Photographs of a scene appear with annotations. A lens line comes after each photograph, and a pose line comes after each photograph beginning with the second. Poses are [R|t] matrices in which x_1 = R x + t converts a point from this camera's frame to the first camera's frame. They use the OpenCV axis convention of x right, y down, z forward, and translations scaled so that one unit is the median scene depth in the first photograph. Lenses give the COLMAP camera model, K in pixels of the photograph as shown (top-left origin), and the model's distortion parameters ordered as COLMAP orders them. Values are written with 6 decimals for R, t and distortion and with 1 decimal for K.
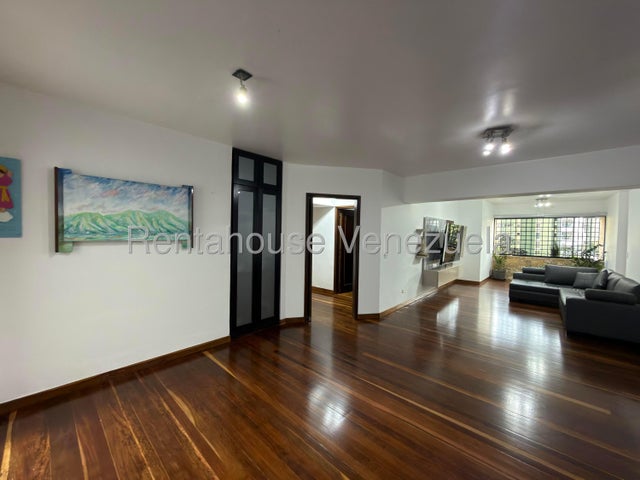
lens RADIAL K [[256.1, 0, 320.0], [0, 256.1, 240.0], [0, 0, 1]] dist [0.000122, -0.000017]
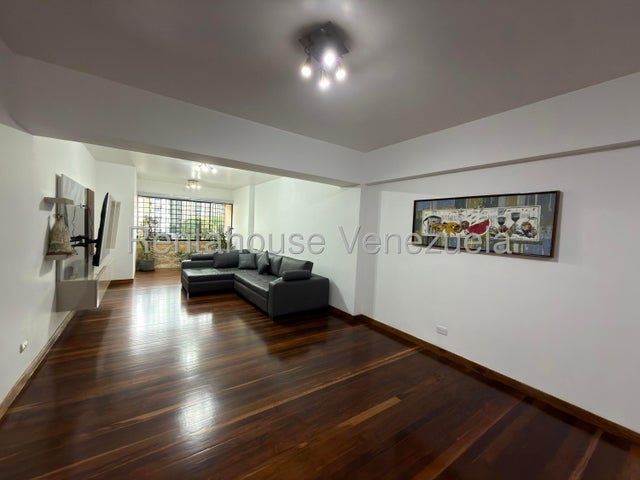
lens RADIAL K [[258.6, 0, 319.5], [0, 258.6, 237.4], [0, 0, 1]] dist [0.013941, -0.000007]
pose [[0.233354, -0.040101, 0.971565, 0.025601], [-0.017393, 0.998817, 0.045404, -0.000539], [-0.972236, -0.027494, 0.232380, 0.318479]]
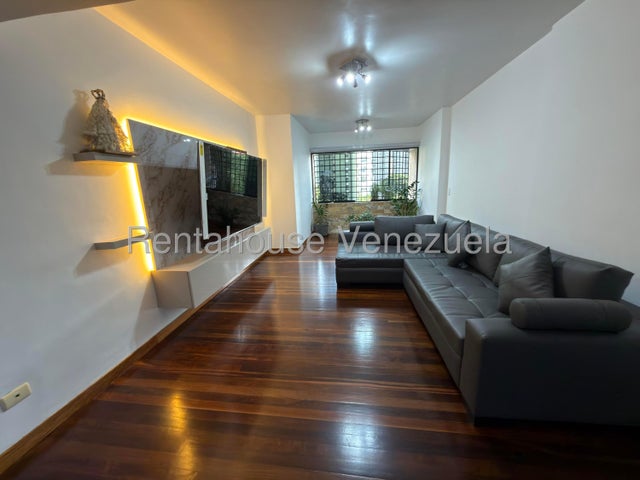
lens RADIAL K [[258.6, 0, 319.5], [0, 258.6, 237.4], [0, 0, 1]] dist [0.013941, -0.000007]
pose [[0.818086, -0.167892, 0.550044, 0.322003], [0.068804, 0.978141, 0.196229, 0.008545], [-0.570966, -0.122687, 0.811755, 0.450797]]
